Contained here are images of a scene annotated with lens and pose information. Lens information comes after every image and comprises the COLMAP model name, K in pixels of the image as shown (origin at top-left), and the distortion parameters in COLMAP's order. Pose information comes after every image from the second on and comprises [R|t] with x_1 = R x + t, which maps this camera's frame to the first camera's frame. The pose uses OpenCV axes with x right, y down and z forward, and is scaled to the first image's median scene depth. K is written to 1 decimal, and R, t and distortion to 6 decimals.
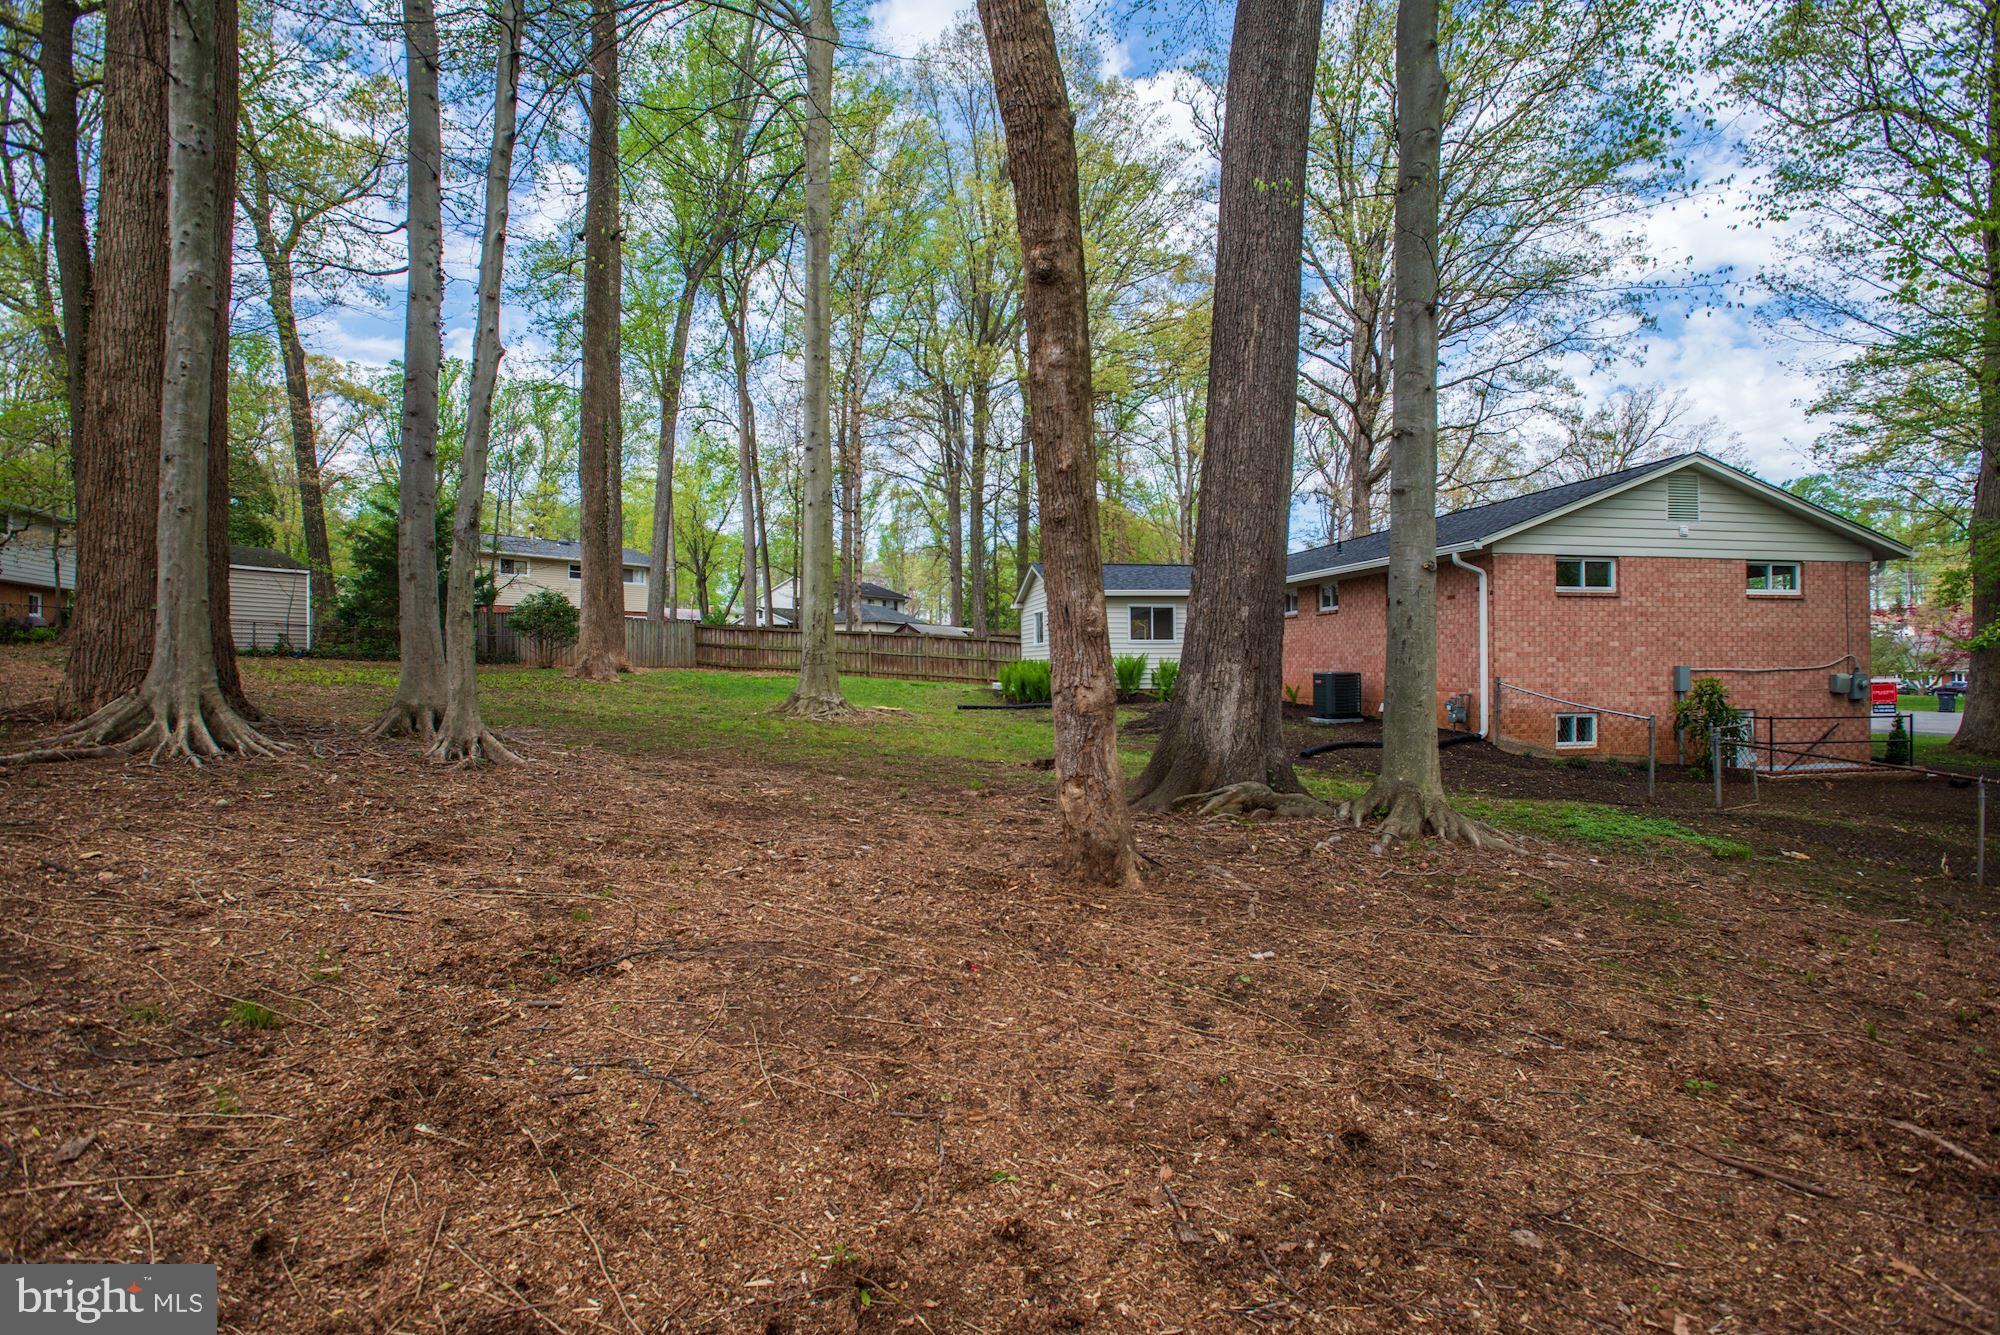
lens RADIAL K [[960.3, 0, 1006.3], [0, 960.3, 648.2], [0, 0, 1]] dist [-0.064034, 0.024005]
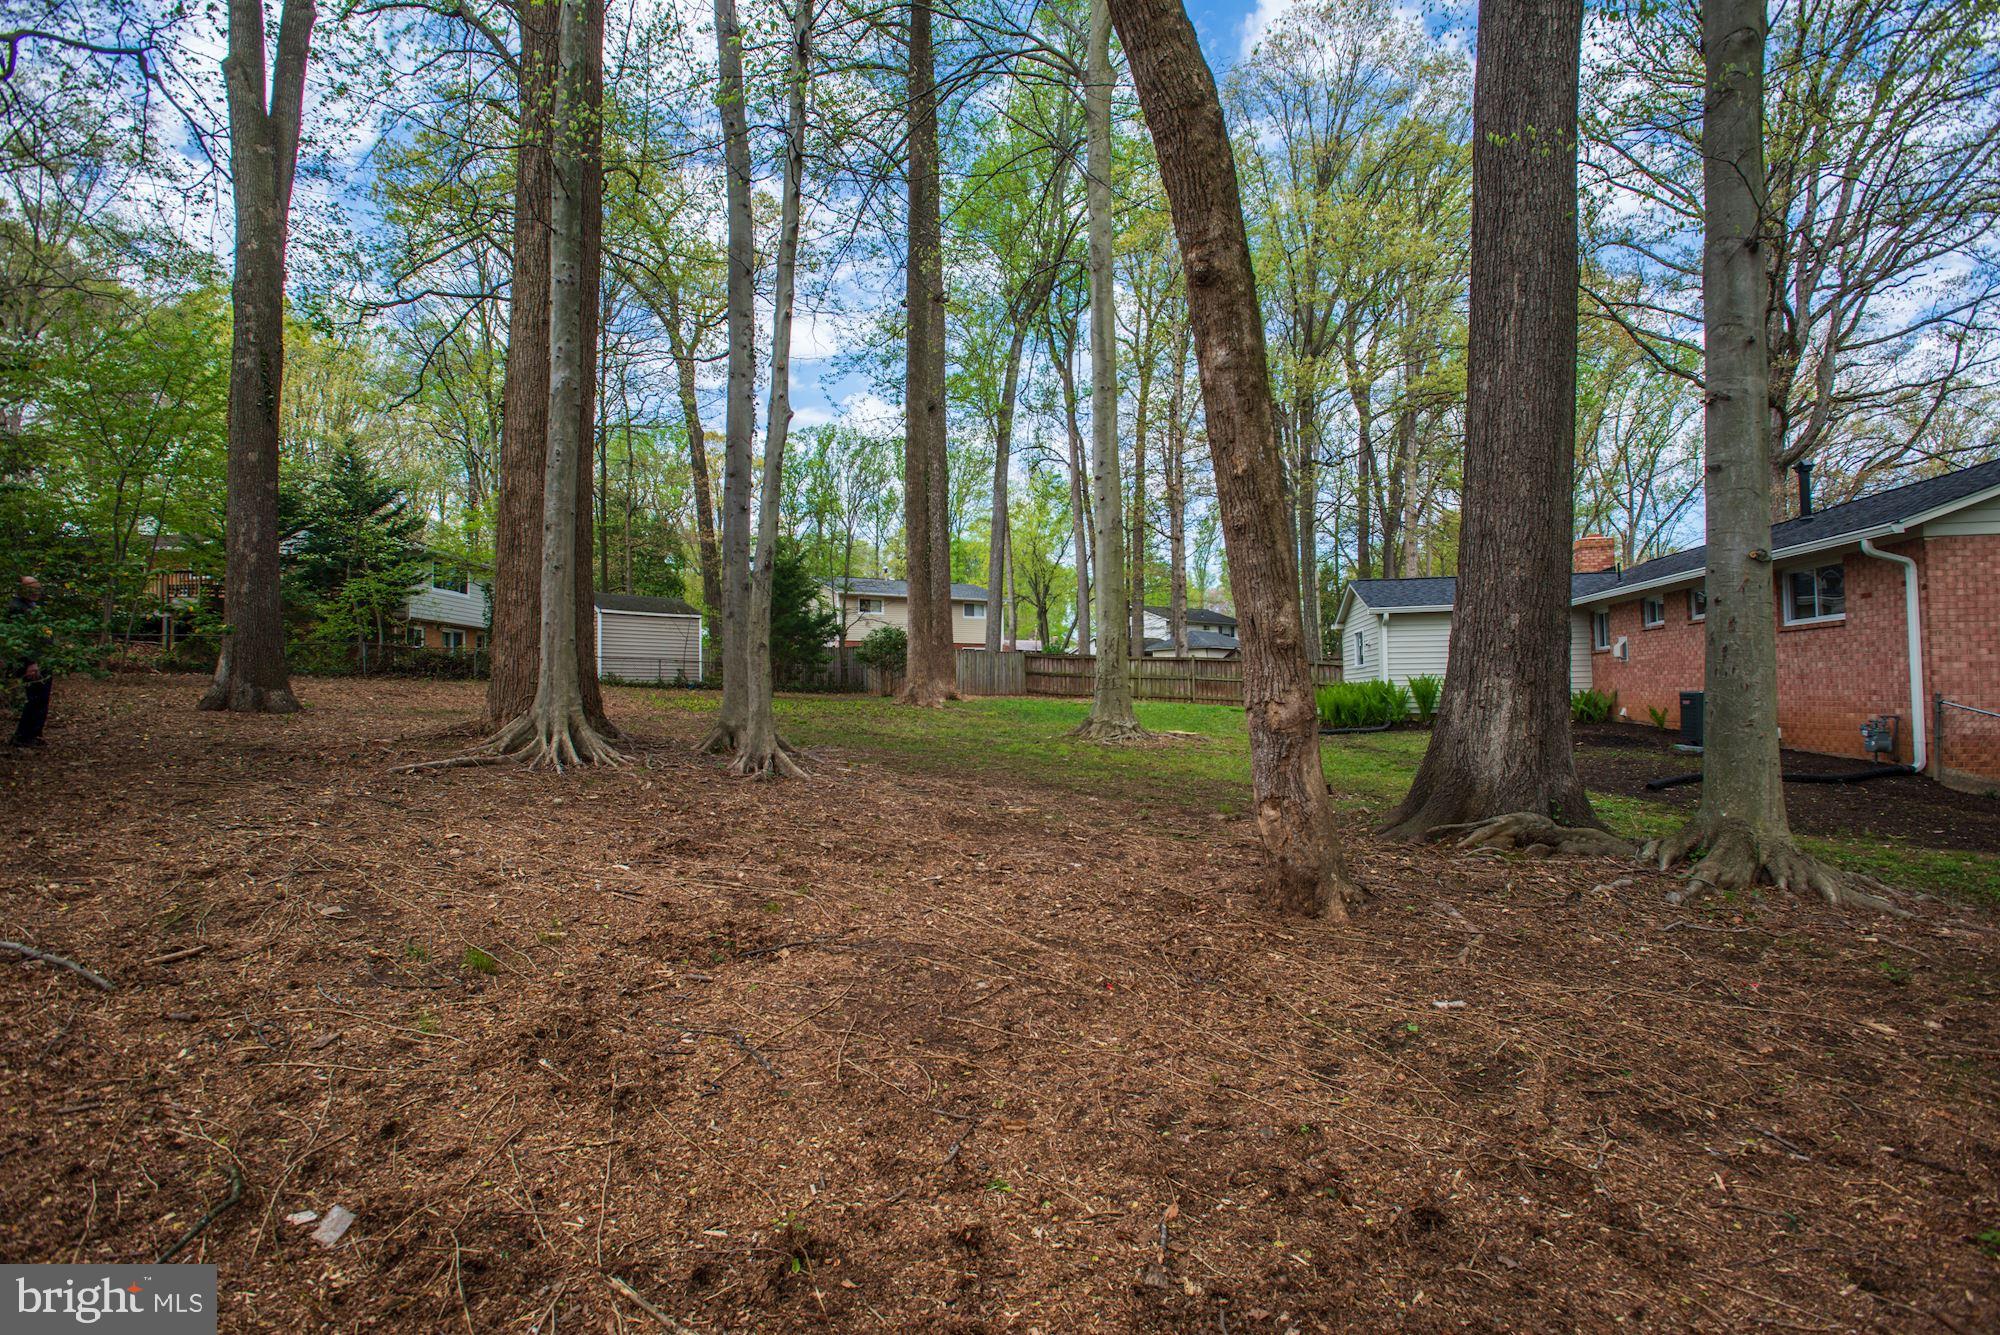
lens RADIAL K [[960.3, 0, 1006.3], [0, 960.3, 648.2], [0, 0, 1]] dist [-0.064034, 0.024005]
pose [[0.935712, -0.025726, -0.351825, 0.130878], [0.015468, 0.999370, -0.031936, 0.010261], [0.352425, 0.024441, 0.935521, 0.022549]]
